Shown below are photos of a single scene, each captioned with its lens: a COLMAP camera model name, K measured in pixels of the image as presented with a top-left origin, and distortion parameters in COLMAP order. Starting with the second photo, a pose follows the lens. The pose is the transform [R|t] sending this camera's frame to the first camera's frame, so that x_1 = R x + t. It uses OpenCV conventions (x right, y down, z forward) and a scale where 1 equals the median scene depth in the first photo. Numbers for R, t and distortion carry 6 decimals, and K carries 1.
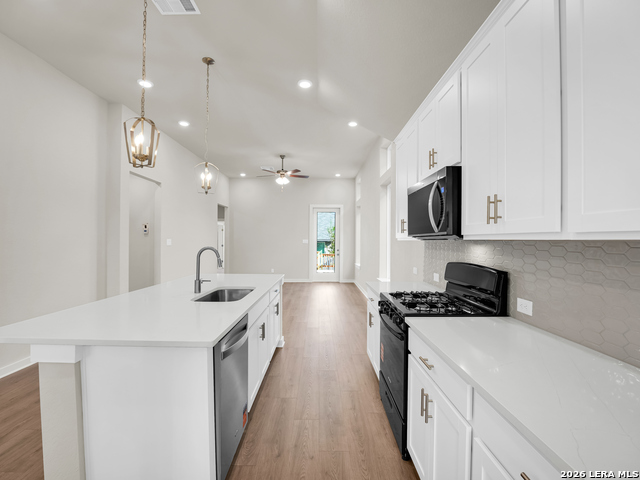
lens RADIAL K [[302.2, 0, 321.9], [0, 302.2, 241.5], [0, 0, 1]] dist [-0.027567, 0.000027]
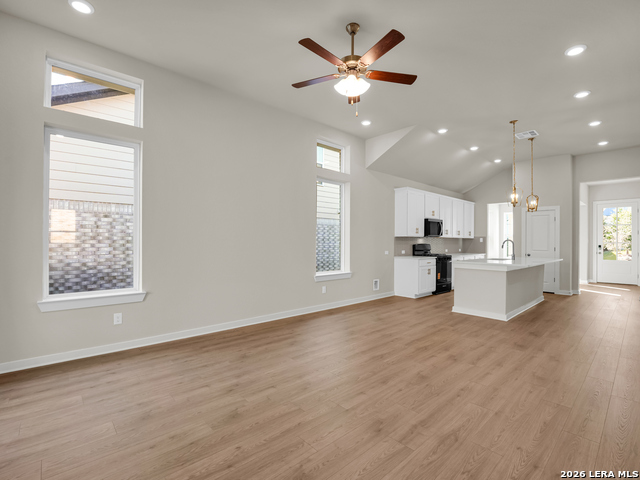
lens RADIAL K [[298.7, 0, 320.0], [0, 298.7, 240.0], [0, 0, 1]] dist [-0.028518, 0.000229]
pose [[-0.661999, -0.007191, 0.749471, -0.406771], [-0.006046, 0.999973, 0.004254, 0.007015], [-0.749481, -0.001715, -0.662024, 1.304977]]
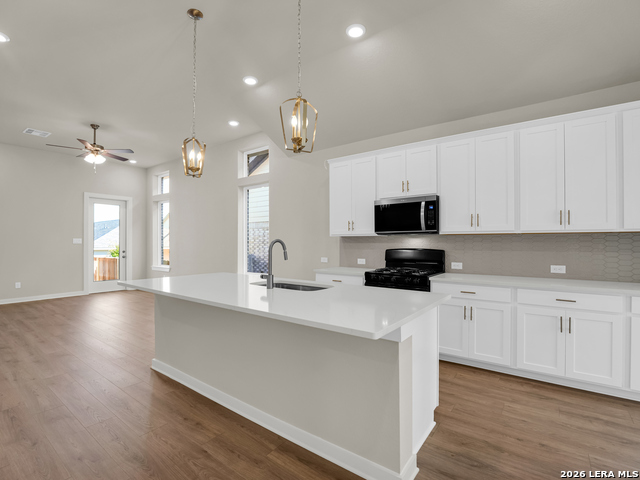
lens RADIAL K [[302.2, 0, 321.9], [0, 302.2, 241.5], [0, 0, 1]] dist [-0.027567, 0.000027]
pose [[0.594288, -0.002693, 0.804248, -0.386946], [0.008163, 0.999963, -0.002683, 0.010157], [-0.804211, 0.008160, 0.594288, 0.115994]]
